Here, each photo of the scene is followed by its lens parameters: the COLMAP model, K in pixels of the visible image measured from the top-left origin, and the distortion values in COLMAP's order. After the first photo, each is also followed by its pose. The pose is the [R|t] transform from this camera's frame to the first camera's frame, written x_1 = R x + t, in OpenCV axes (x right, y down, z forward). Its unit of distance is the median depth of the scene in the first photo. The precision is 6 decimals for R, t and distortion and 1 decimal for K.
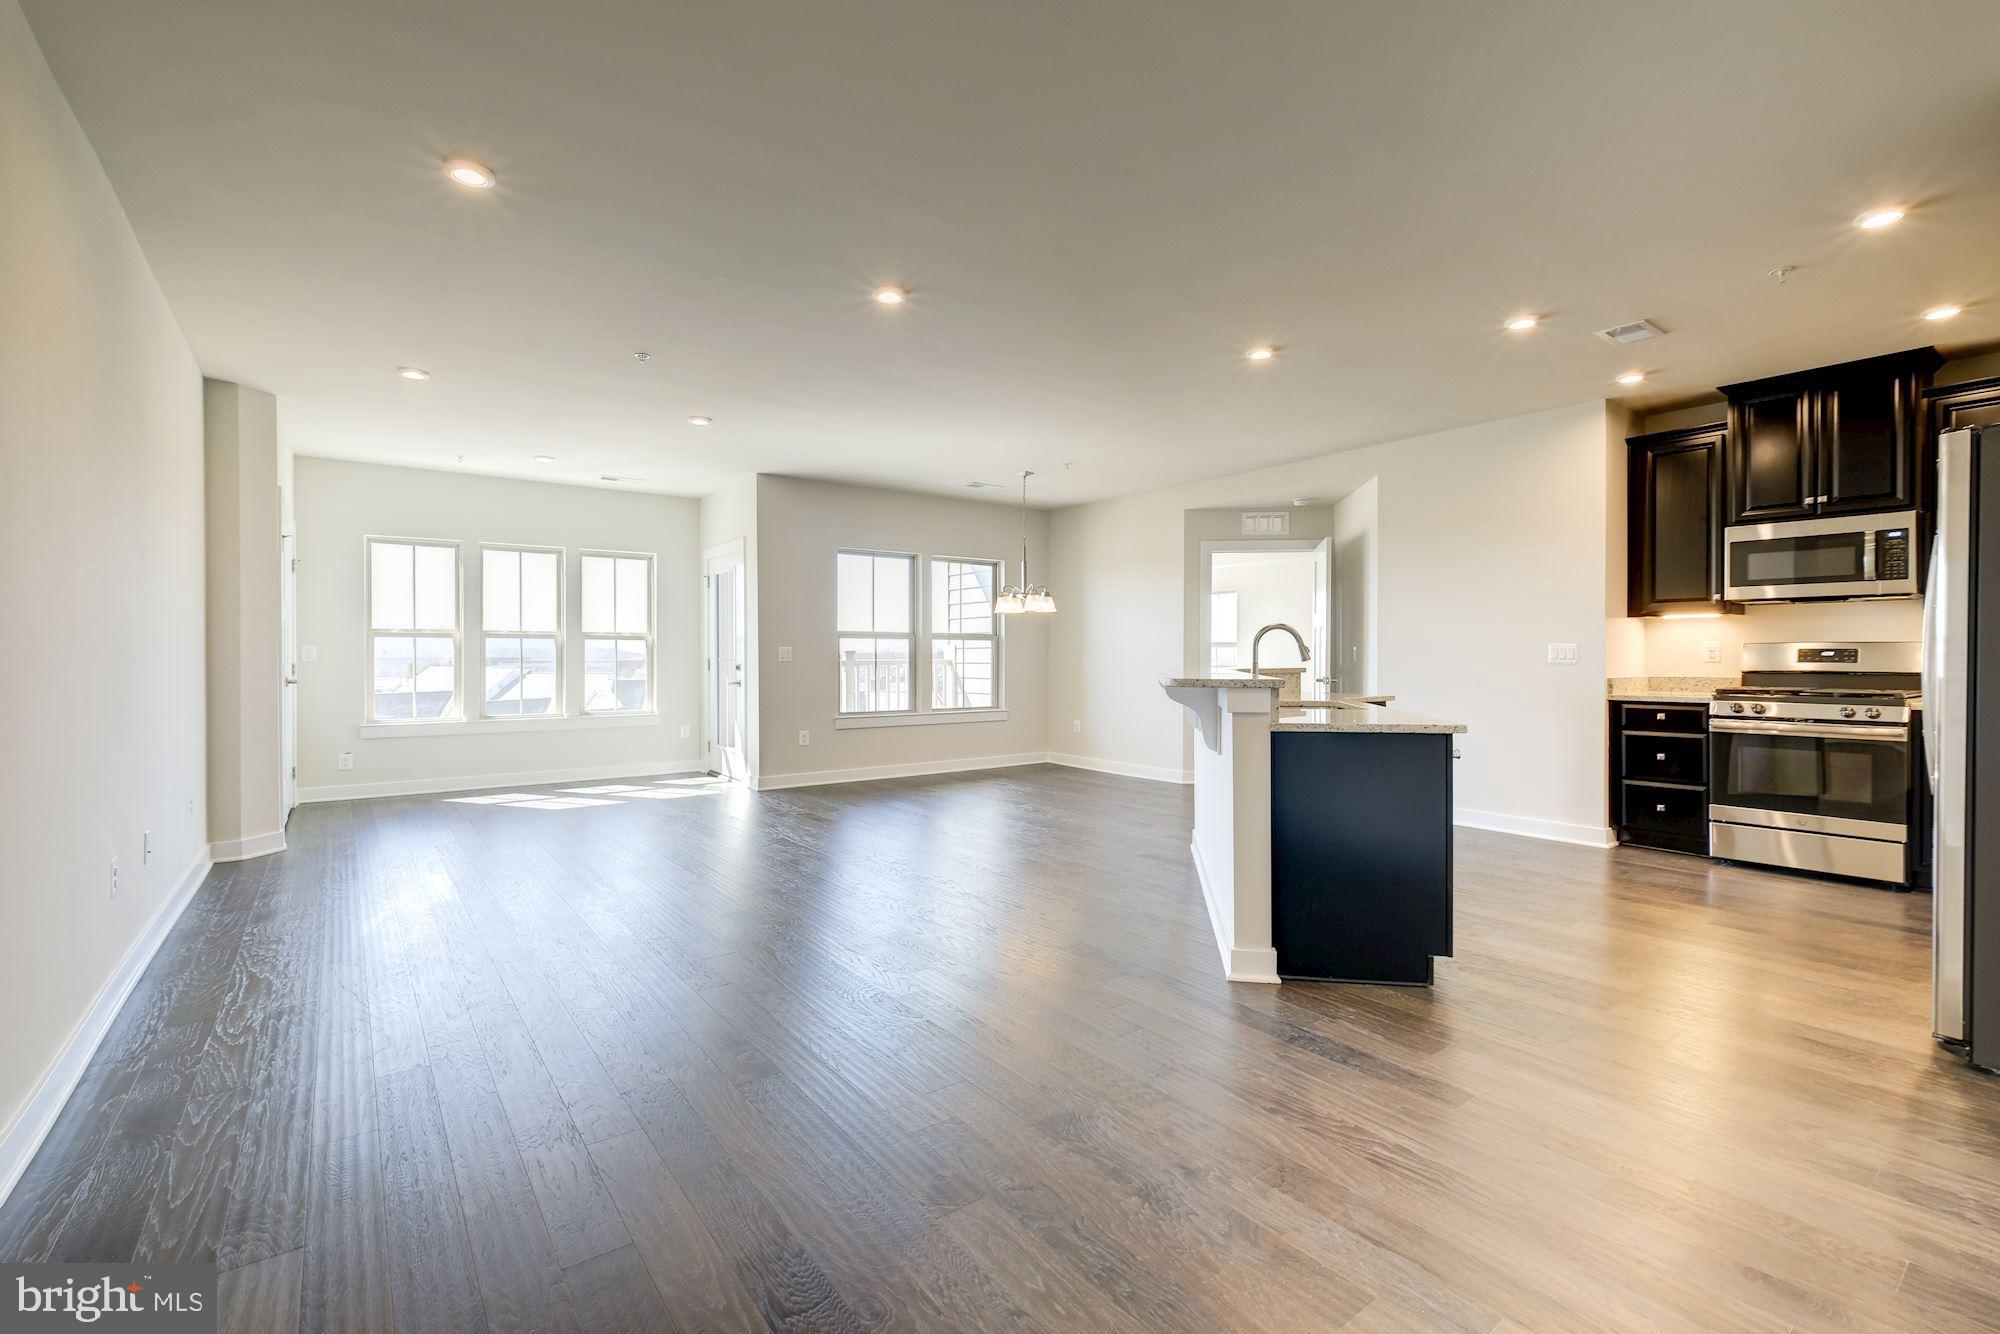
lens RADIAL K [[874.1, 0, 1010.2], [0, 874.1, 663.4], [0, 0, 1]] dist [0.004955, -0.000209]
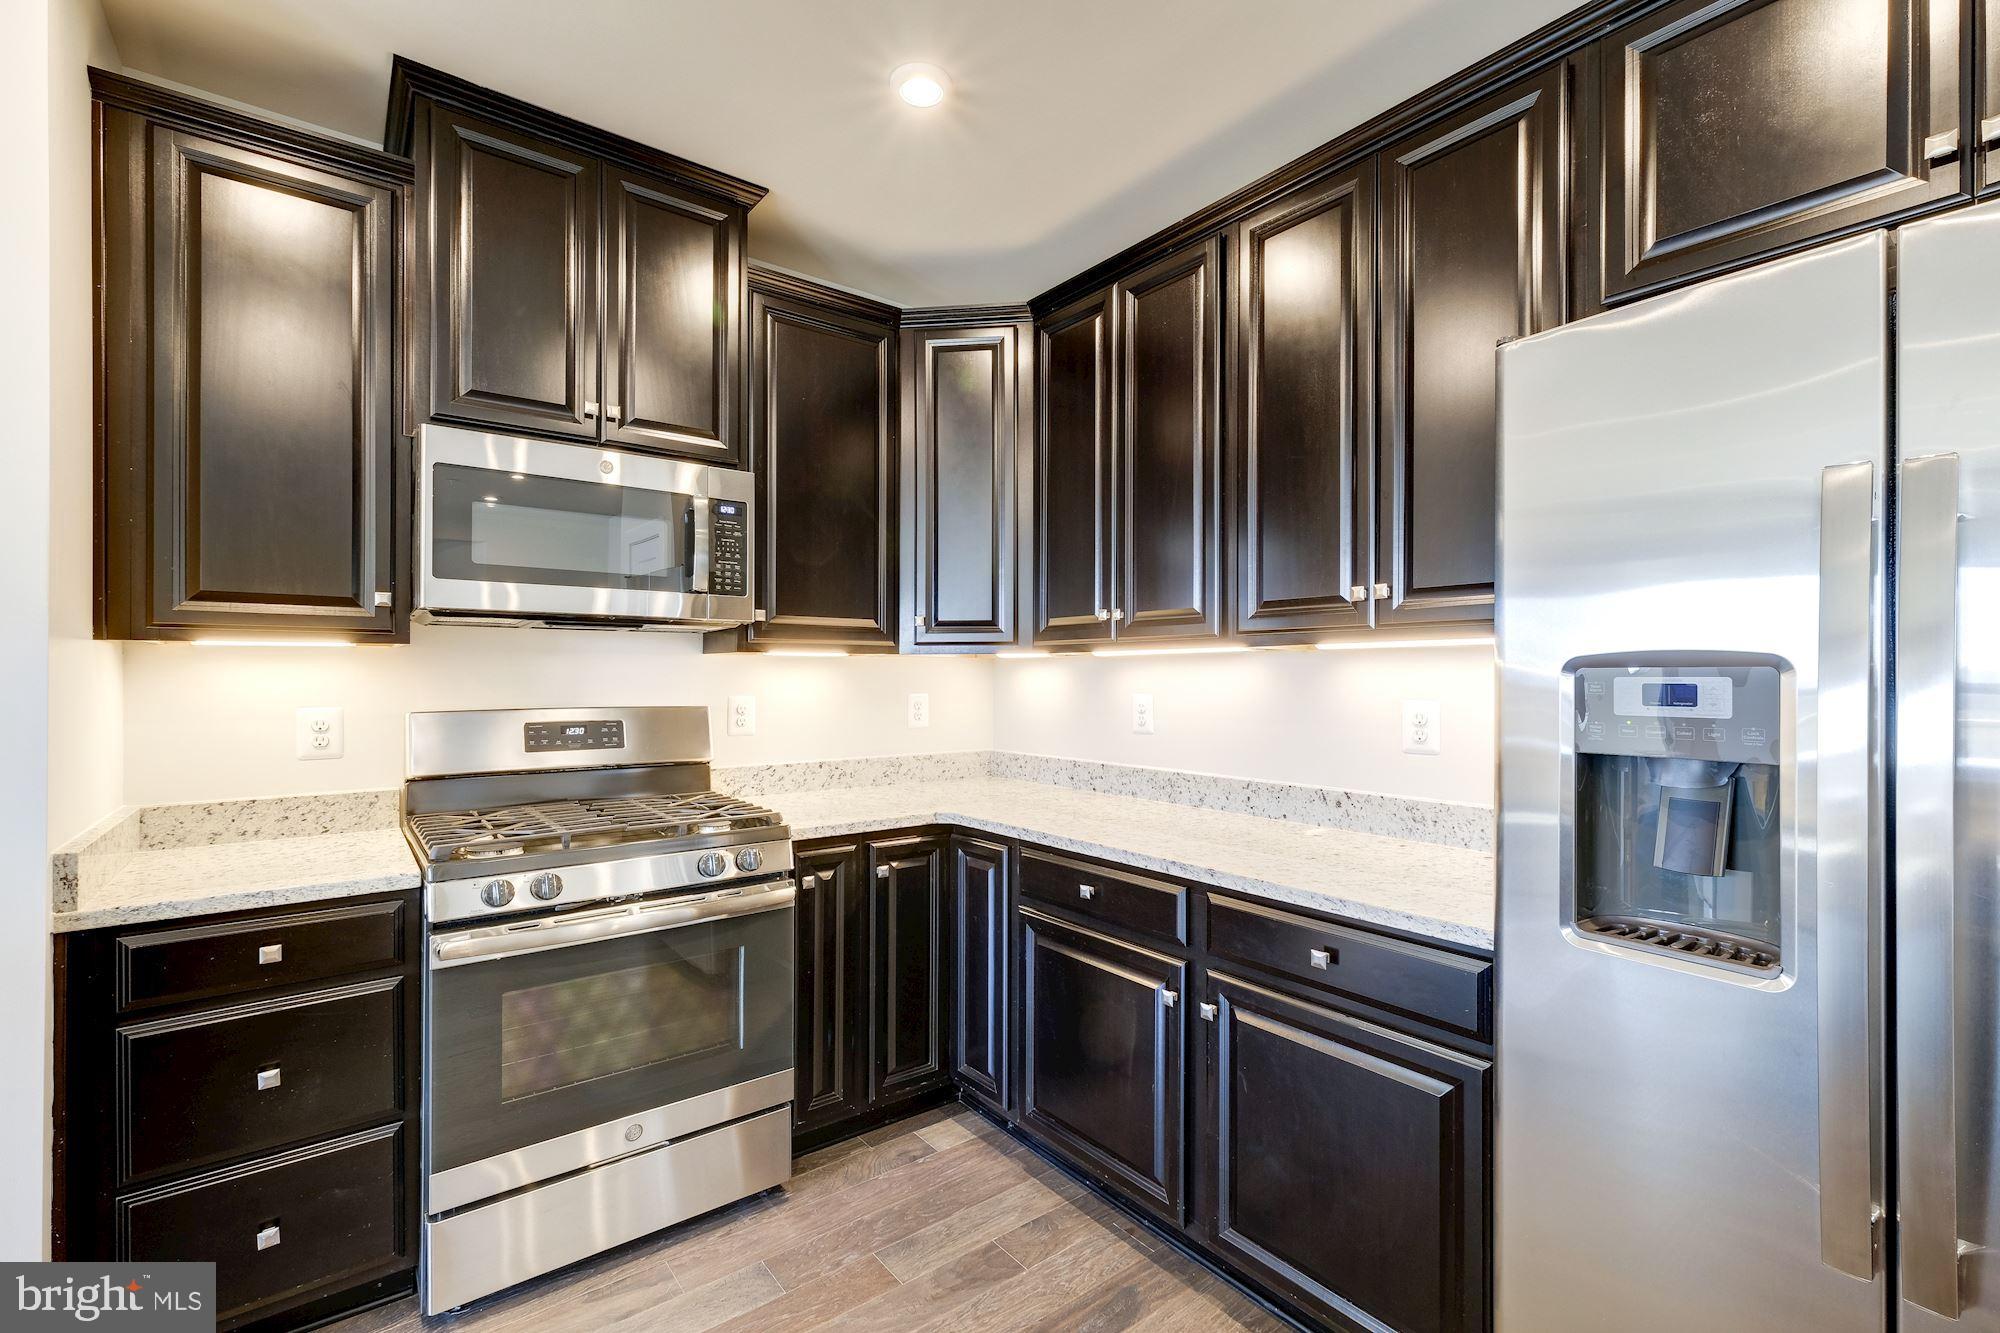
lens RADIAL K [[874.1, 0, 1005.4], [0, 874.1, 666.9], [0, 0, 1]] dist [0.004955, -0.000209]
pose [[-0.018894, 0.004047, 0.999813, 0.411444], [0.007234, 0.999966, -0.003911, -0.042019], [-0.999795, 0.007159, -0.018923, 0.730948]]
